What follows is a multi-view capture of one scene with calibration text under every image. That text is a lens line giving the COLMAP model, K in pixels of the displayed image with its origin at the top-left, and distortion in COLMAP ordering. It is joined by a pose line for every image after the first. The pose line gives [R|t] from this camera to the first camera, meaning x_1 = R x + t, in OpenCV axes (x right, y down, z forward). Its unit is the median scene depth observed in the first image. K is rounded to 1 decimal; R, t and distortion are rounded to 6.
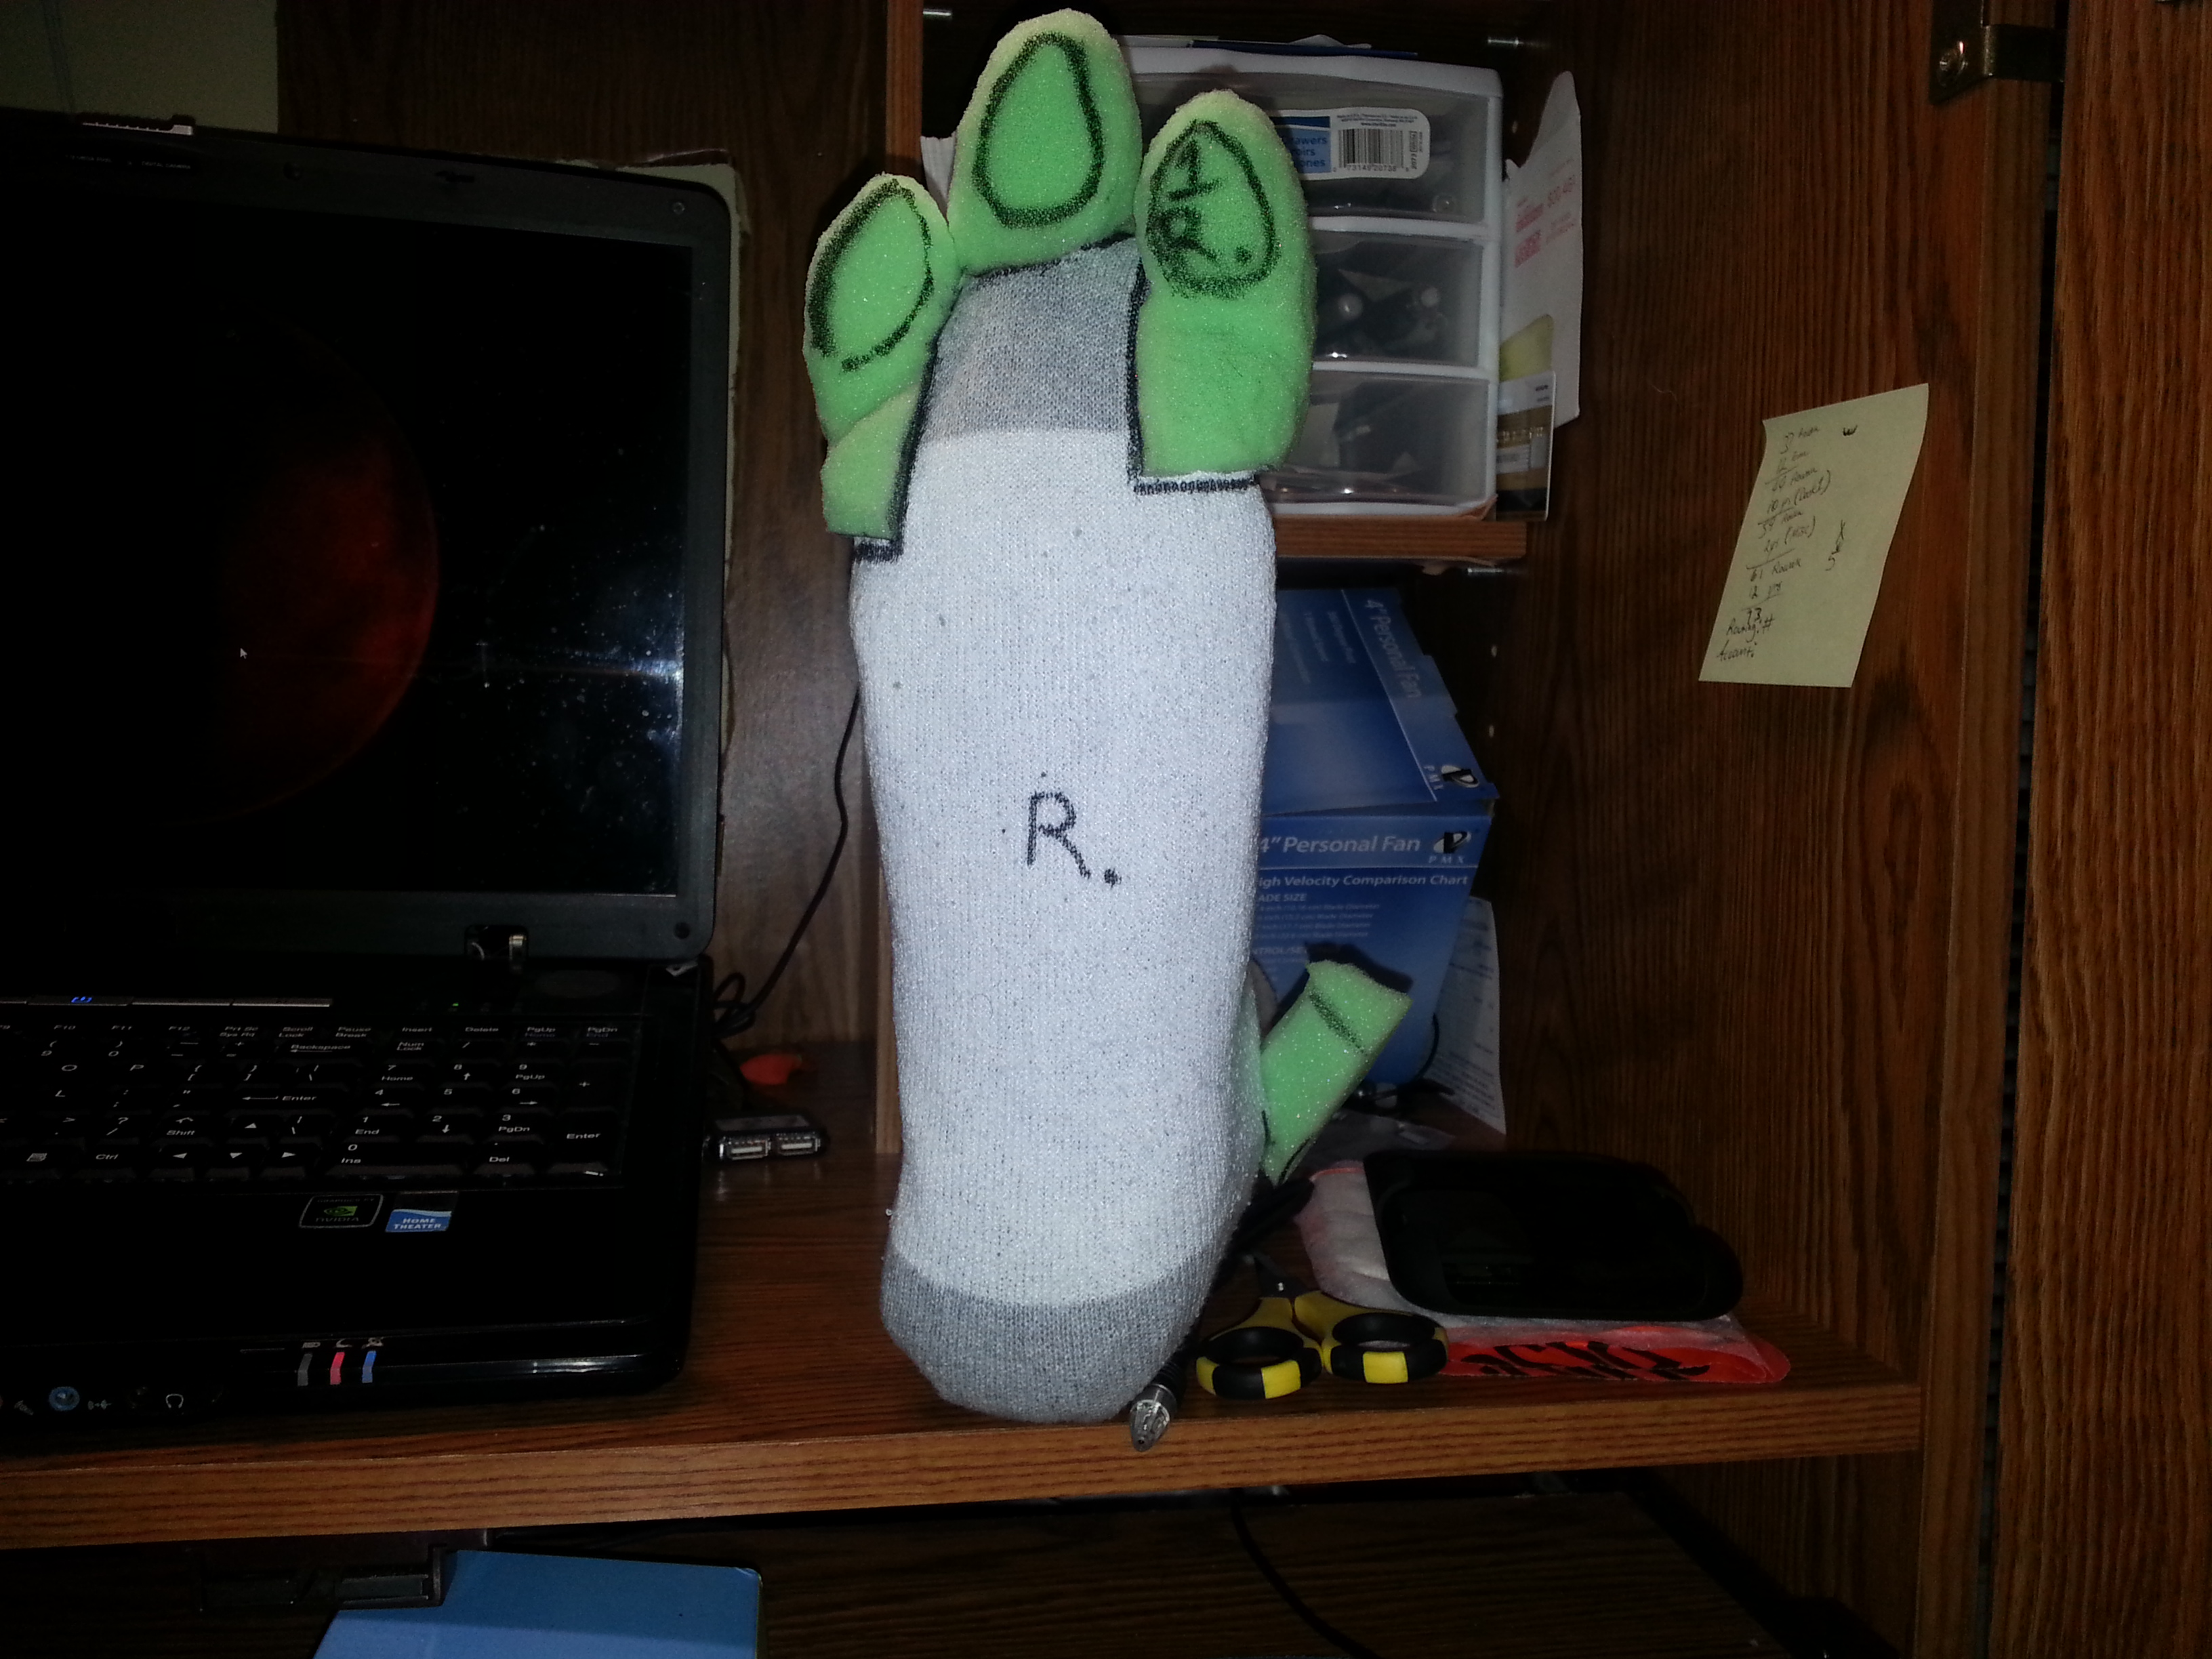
lens RADIAL K [[1725.1, 0, 1107.1], [0, 1725.1, 830.6], [0, 0, 1]] dist [0.009627, -0.015829]
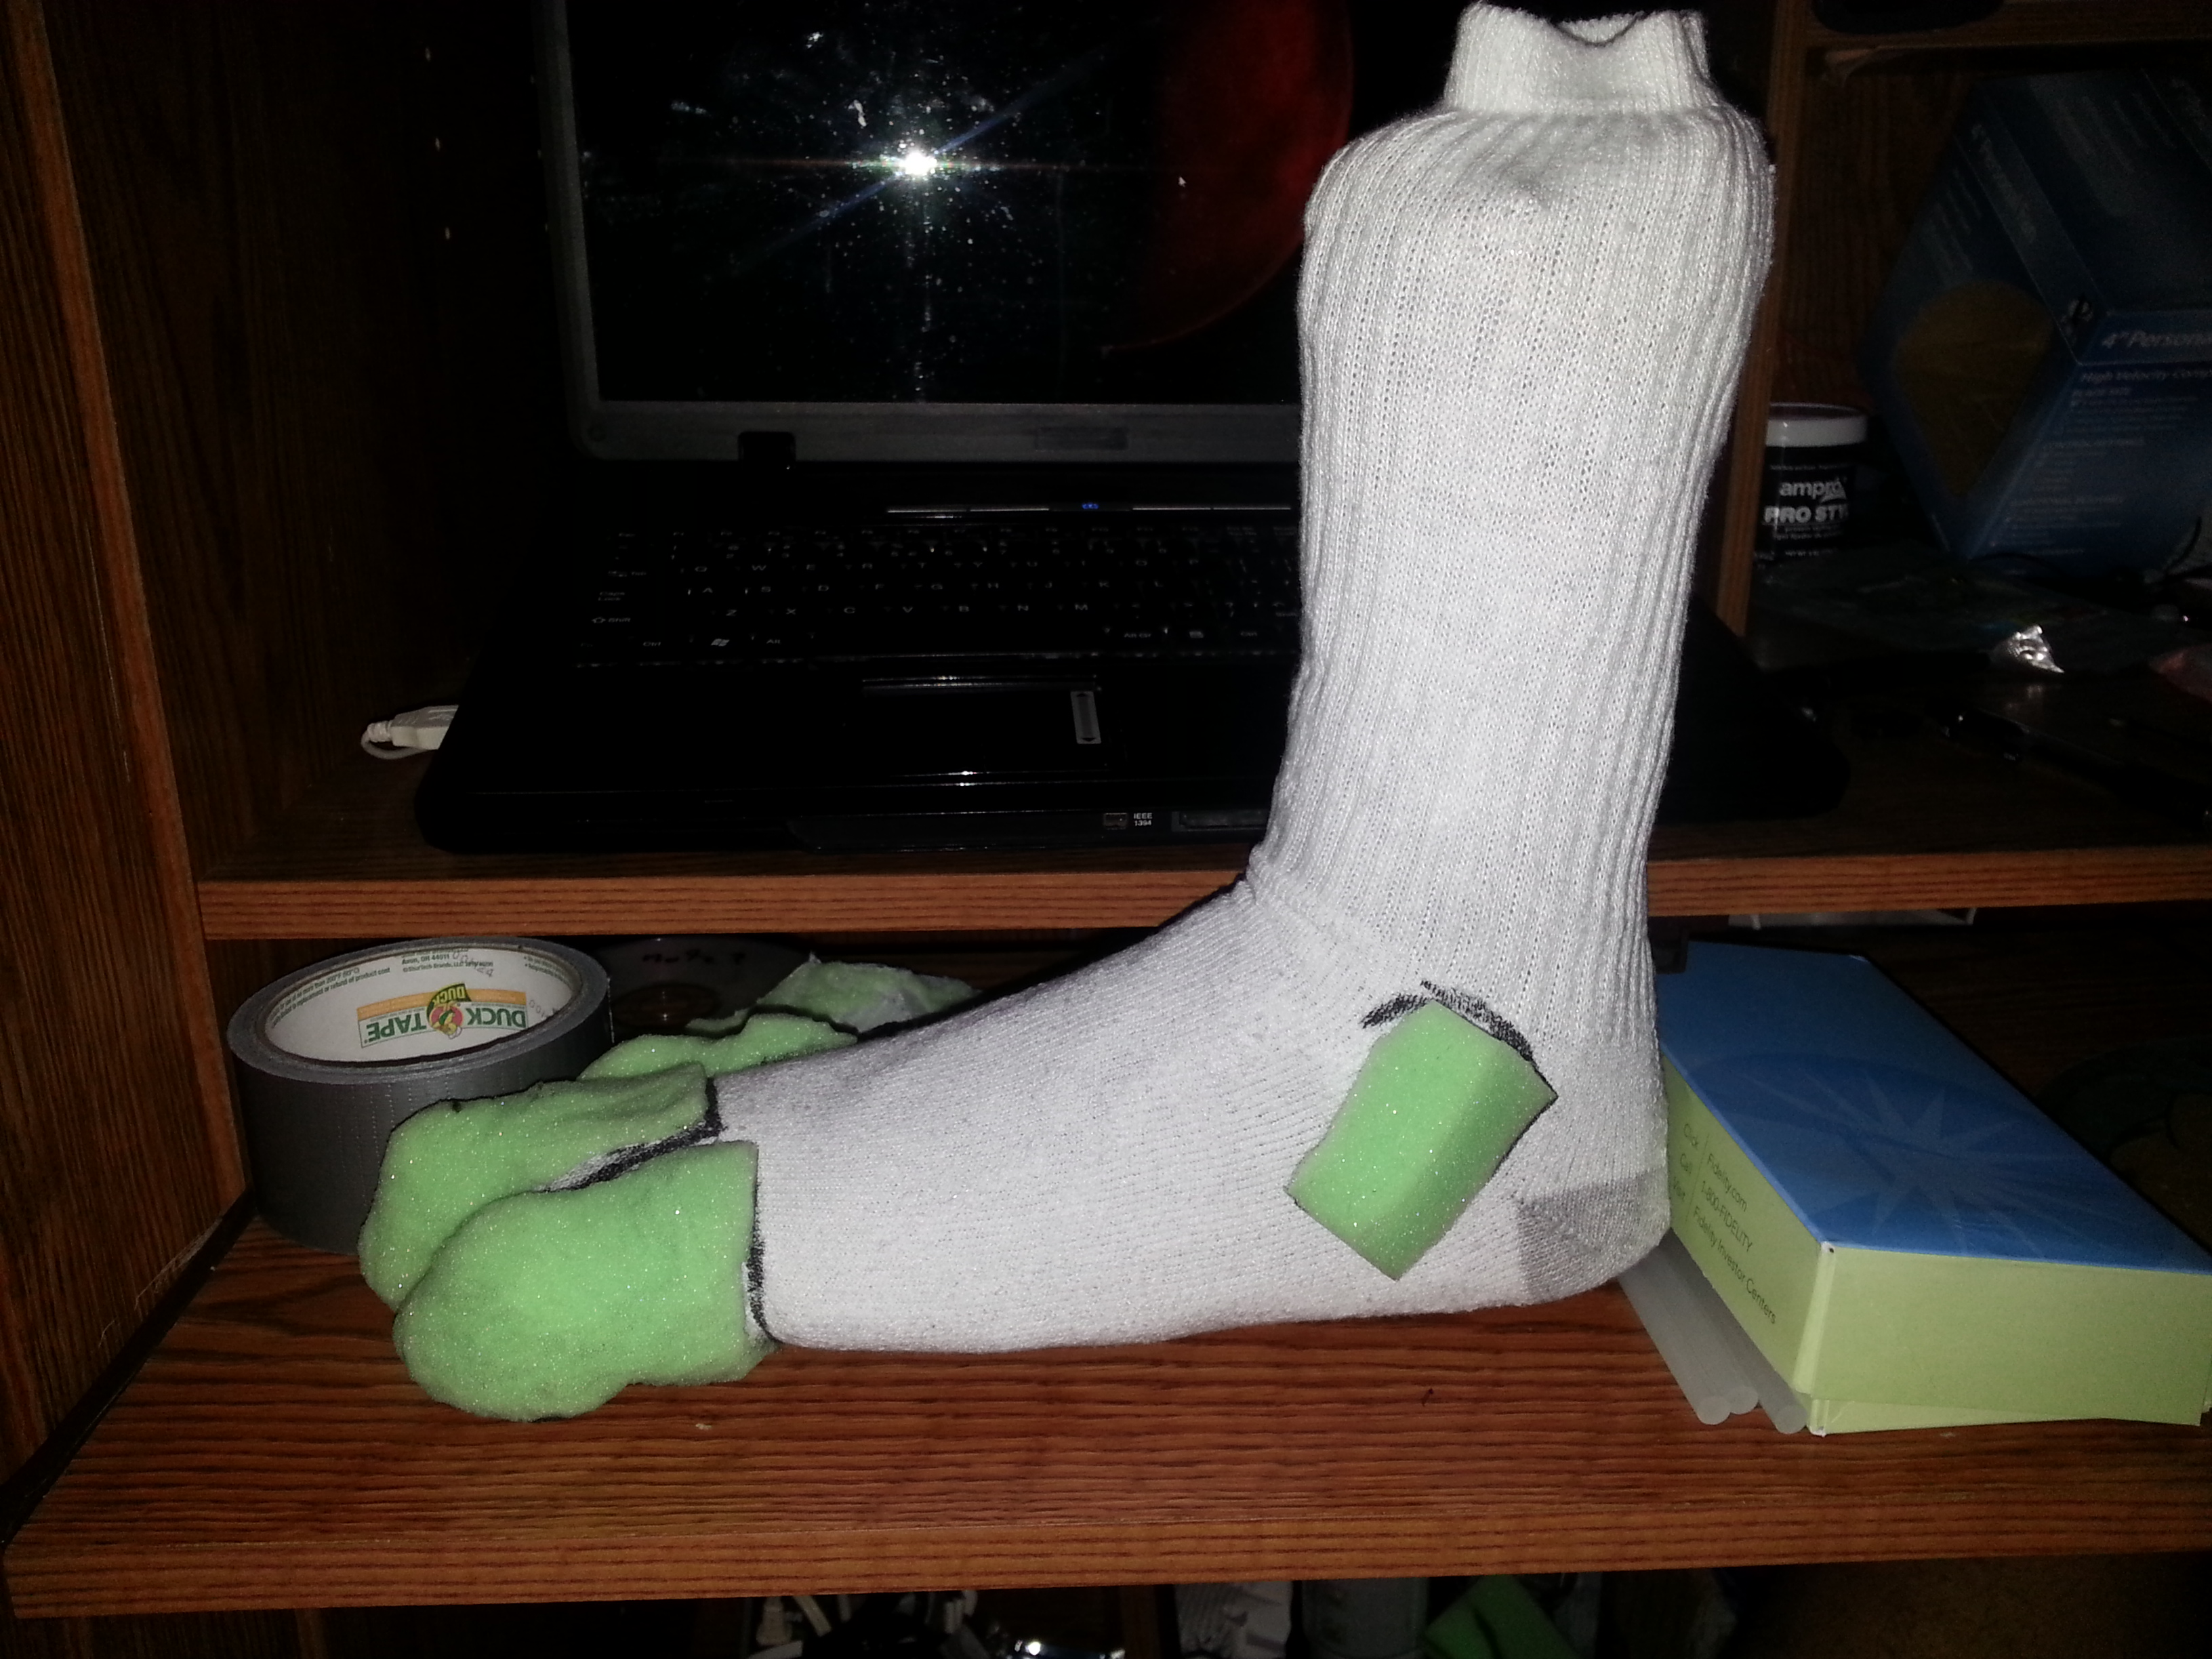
lens RADIAL K [[1725.1, 0, 1104.2], [0, 1725.1, 828.8], [0, 0, 1]] dist [0.009627, -0.015829]
pose [[0.992444, 0.011197, -0.122187, -0.651140], [0.024242, 0.958305, 0.284718, -0.035862], [0.120281, -0.285529, 0.950792, -0.261222]]
